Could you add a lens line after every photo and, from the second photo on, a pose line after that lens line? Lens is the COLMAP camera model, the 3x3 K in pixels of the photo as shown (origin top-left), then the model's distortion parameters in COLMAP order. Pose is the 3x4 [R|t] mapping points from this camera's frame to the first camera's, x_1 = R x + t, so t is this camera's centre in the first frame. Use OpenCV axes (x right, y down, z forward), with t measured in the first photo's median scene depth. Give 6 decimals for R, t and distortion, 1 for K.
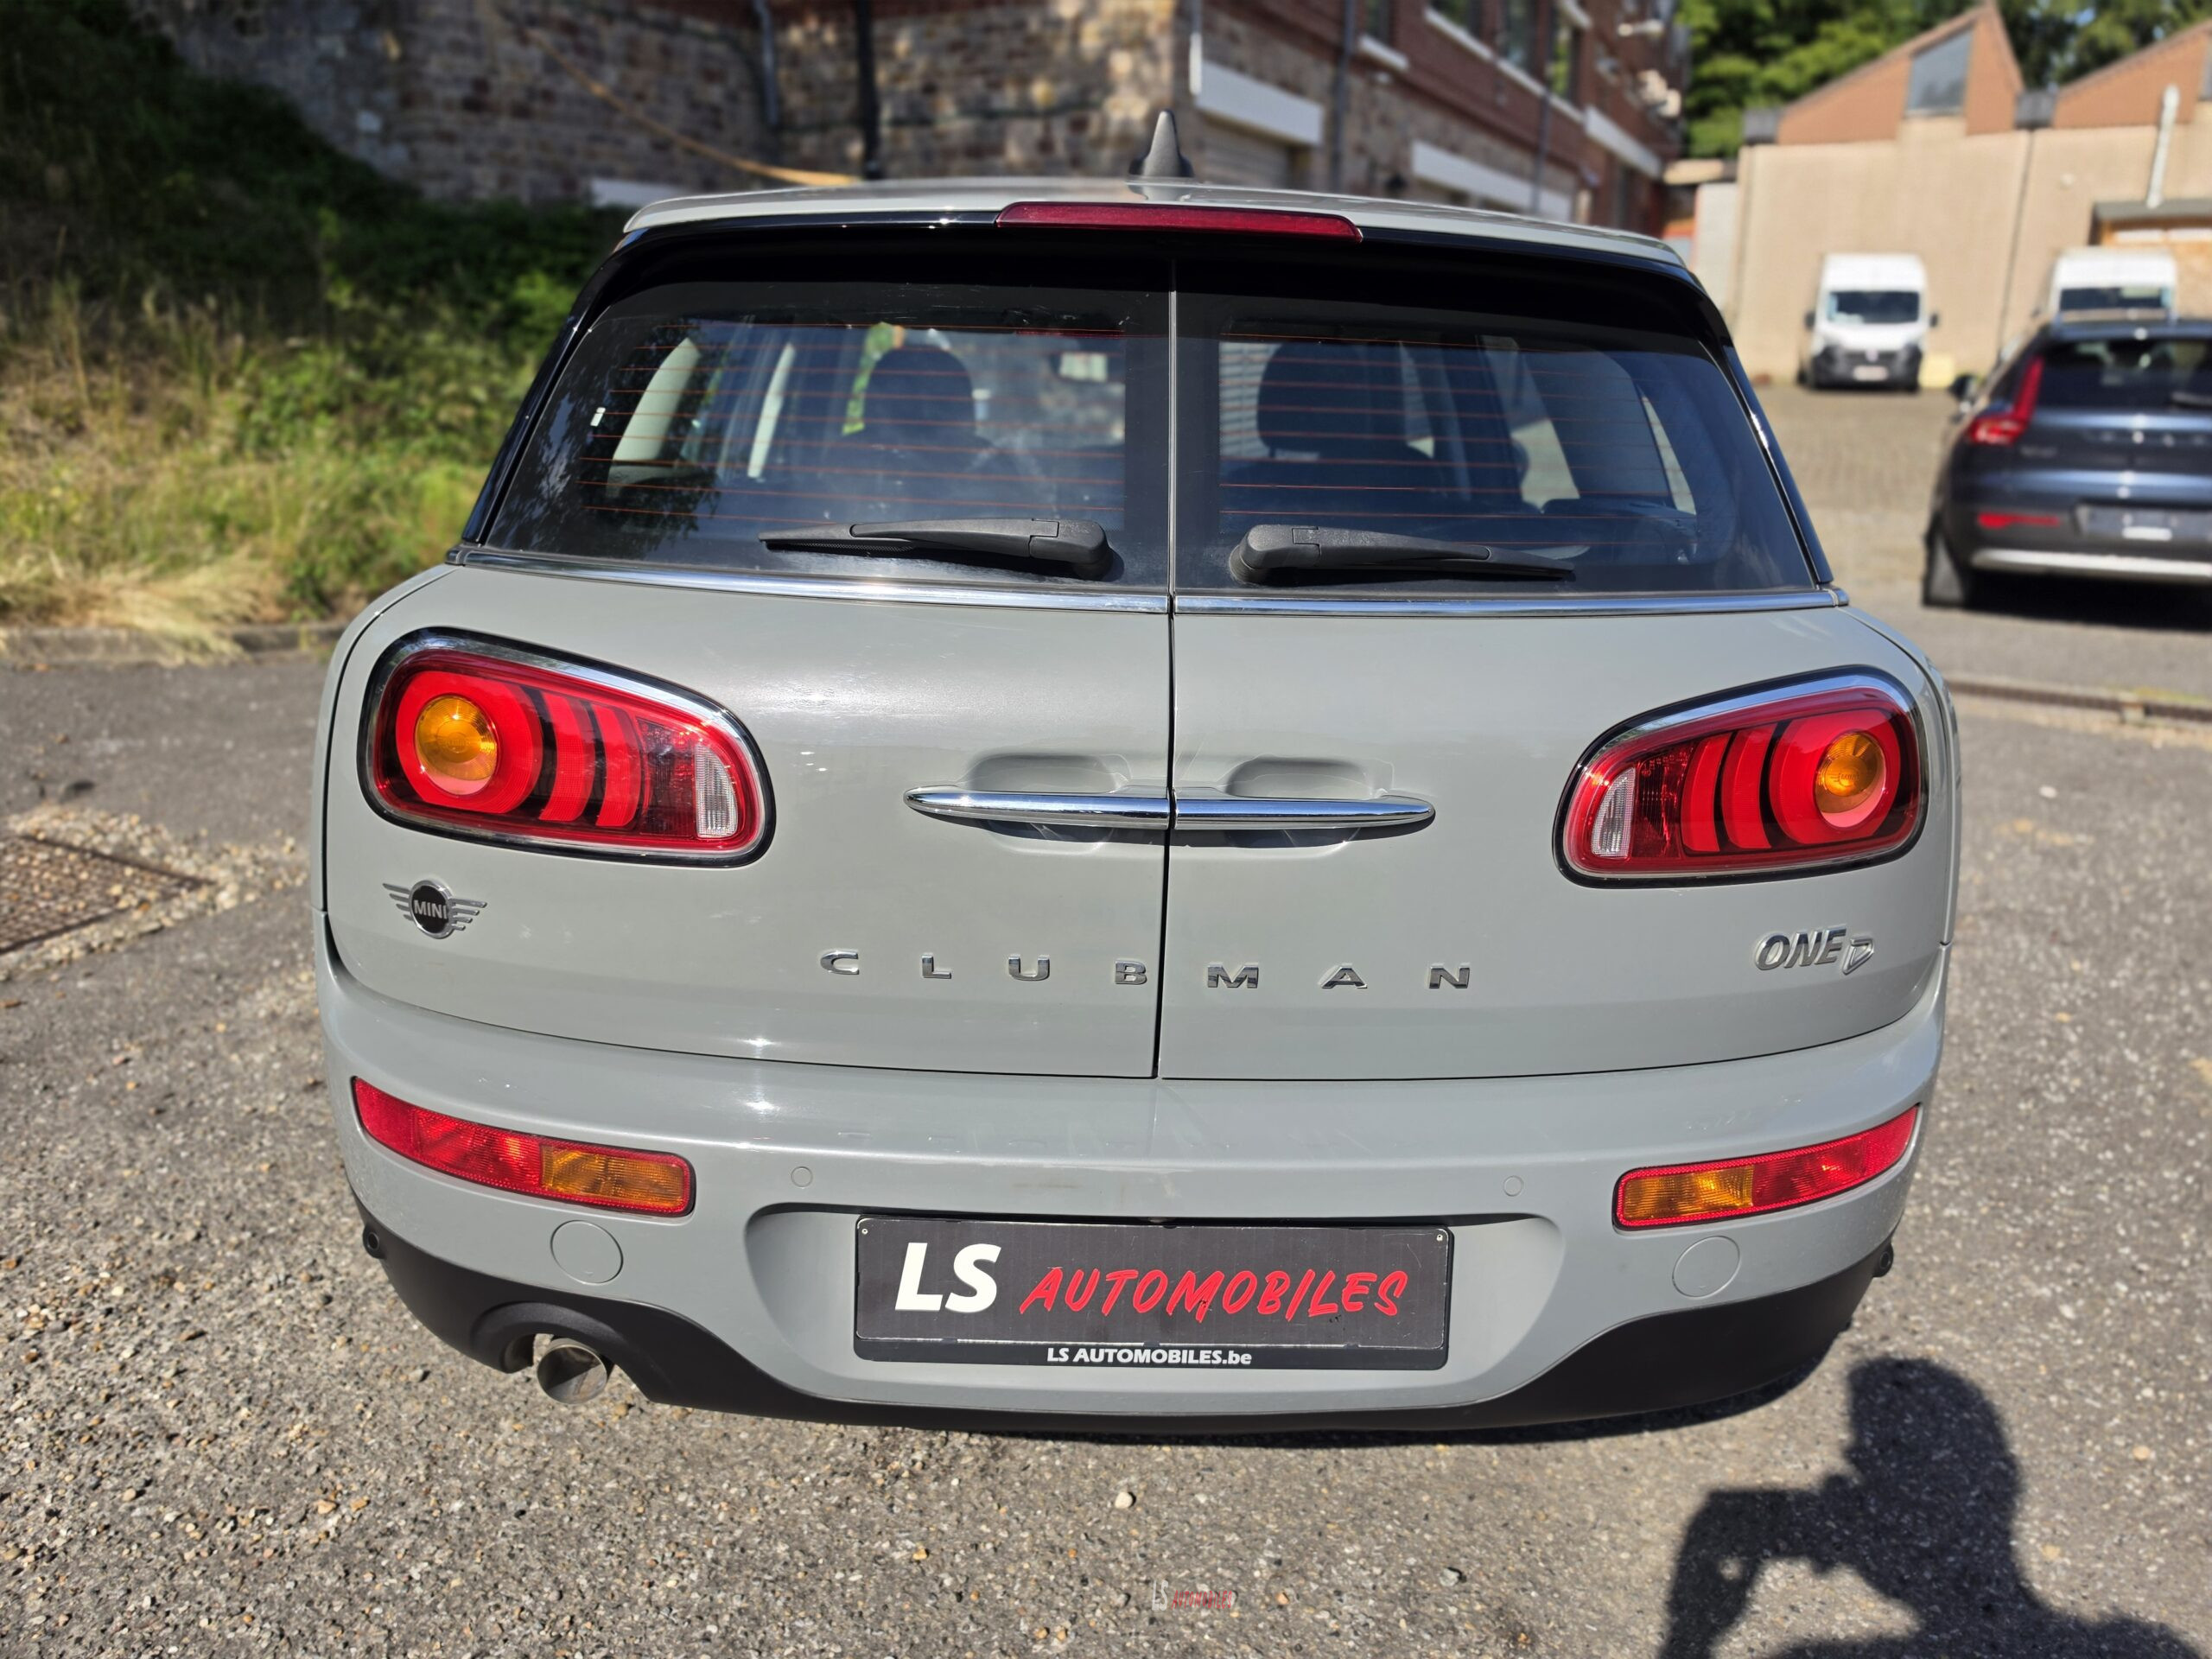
lens RADIAL K [[1569.9, 0, 1102.1], [0, 1569.9, 845.6], [0, 0, 1]] dist [-0.001230, 0.004473]
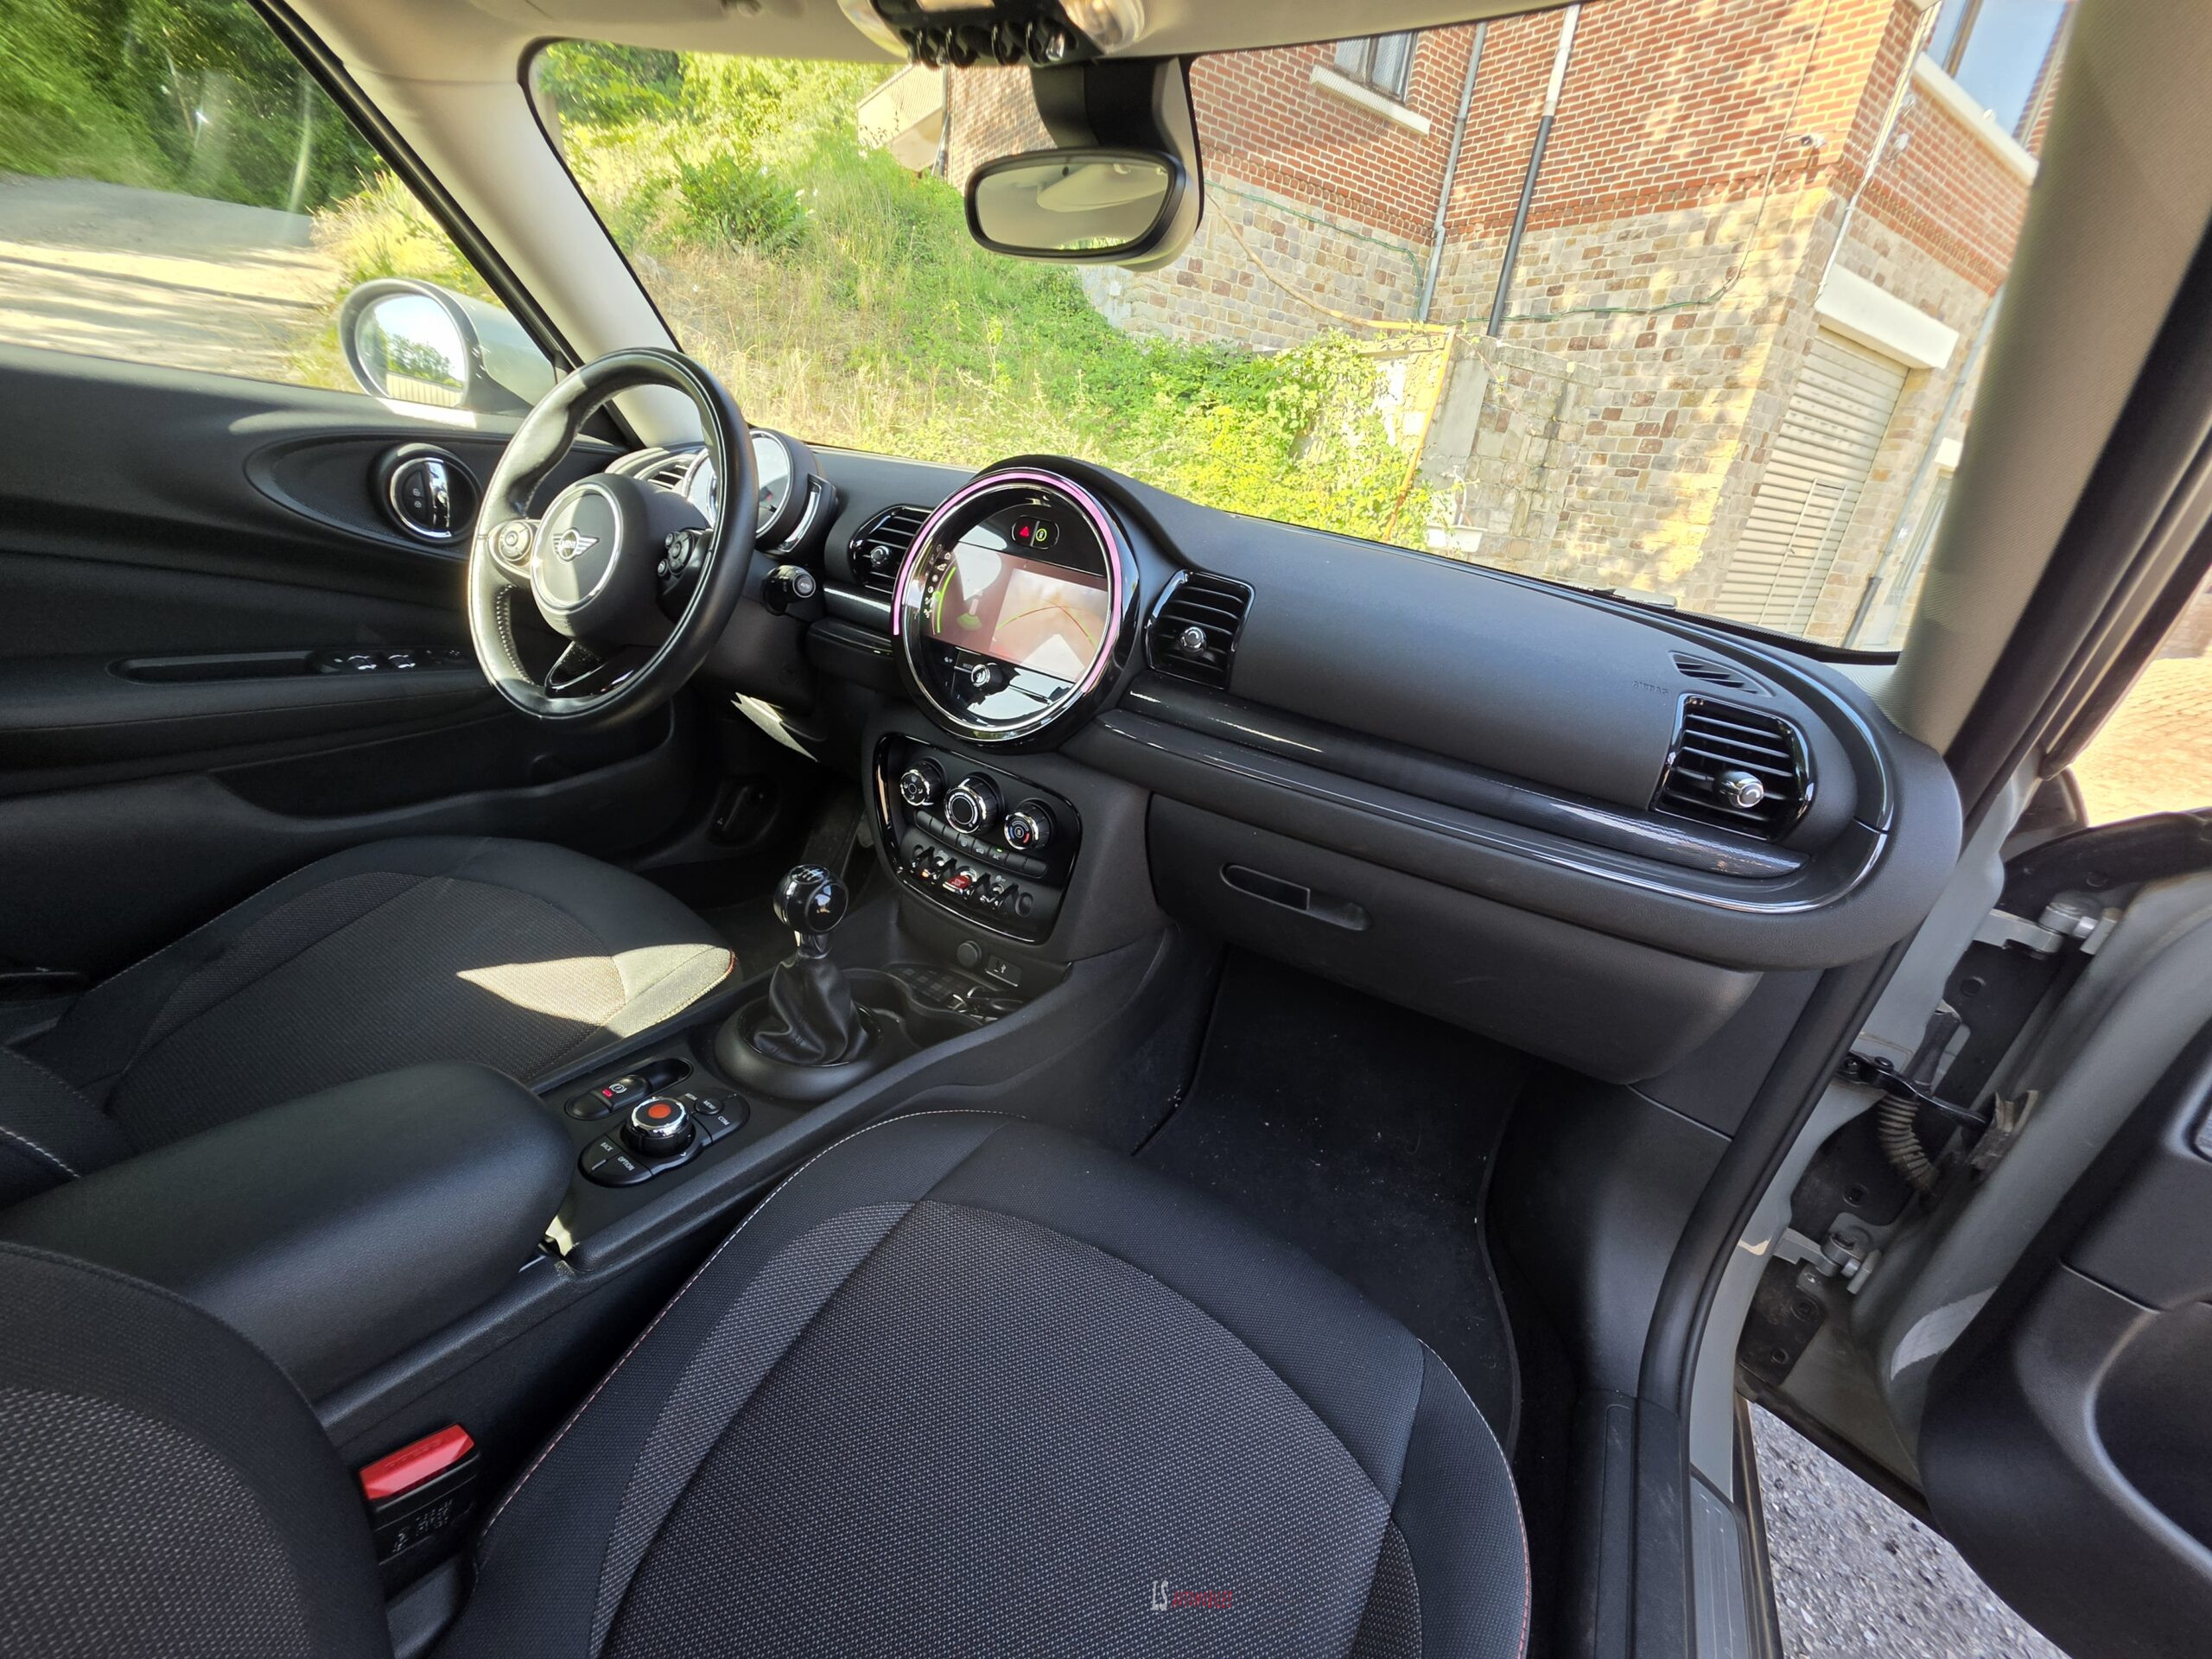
lens RADIAL K [[886.9, 0, 1102.3], [0, 886.9, 847.8], [0, 0, 1]] dist [-0.001502, -0.000665]
pose [[0.836950, 0.304137, -0.454990, 0.039616], [-0.279954, 0.952284, 0.121579, -0.060128], [0.470256, 0.025620, 0.882158, 0.252072]]
